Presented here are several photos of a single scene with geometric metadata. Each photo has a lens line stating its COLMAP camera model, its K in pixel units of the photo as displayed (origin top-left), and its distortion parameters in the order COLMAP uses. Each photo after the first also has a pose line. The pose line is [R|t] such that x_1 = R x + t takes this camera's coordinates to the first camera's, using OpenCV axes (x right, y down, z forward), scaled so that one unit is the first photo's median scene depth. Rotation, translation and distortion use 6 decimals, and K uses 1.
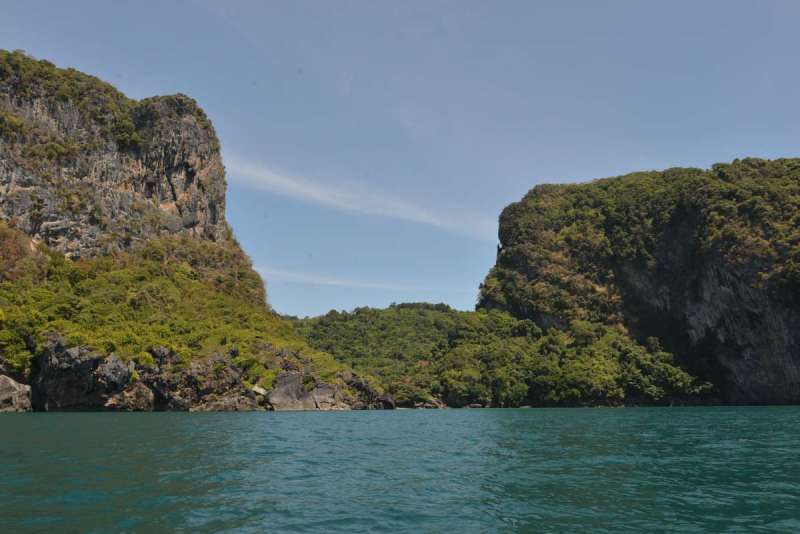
lens RADIAL K [[550.0, 0, 401.3], [0, 550.0, 267.6], [0, 0, 1]] dist [-0.009758, -0.000742]
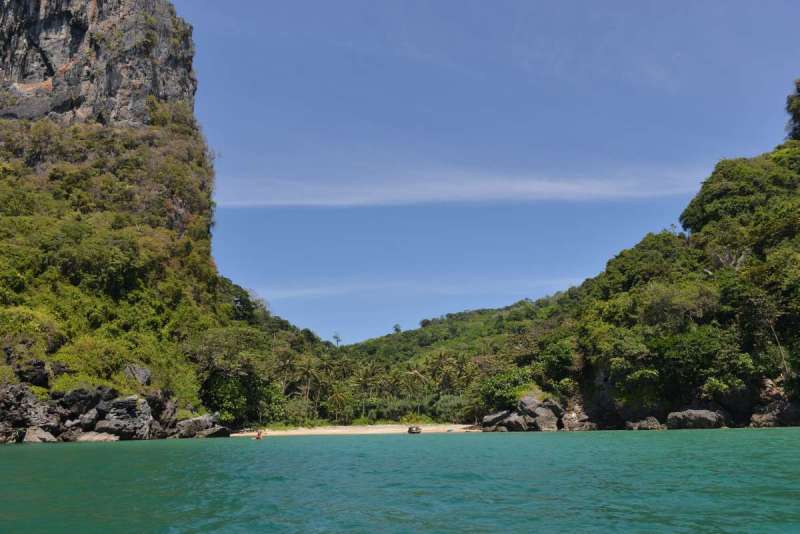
lens RADIAL K [[550.0, 0, 400.0], [0, 550.0, 265.0], [0, 0, 1]] dist [-0.009758, -0.000742]
pose [[0.786791, -0.186127, -0.588487, 0.183622], [0.160994, 0.982329, -0.095447, 0.188900], [0.595853, -0.019646, 0.802853, 0.737546]]
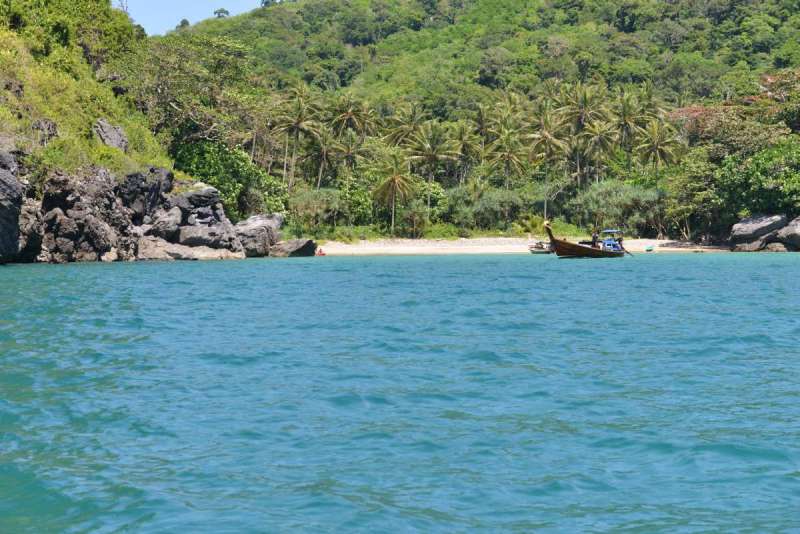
lens RADIAL K [[1570.3, 0, 399.5], [0, 1570.3, 267.1], [0, 0, 1]] dist [0.023719, 0.000000]
pose [[0.867702, 0.002996, -0.497075, 0.174735], [0.122754, 0.967720, 0.220114, 0.143998], [0.481689, -0.252011, 0.839325, 0.552809]]
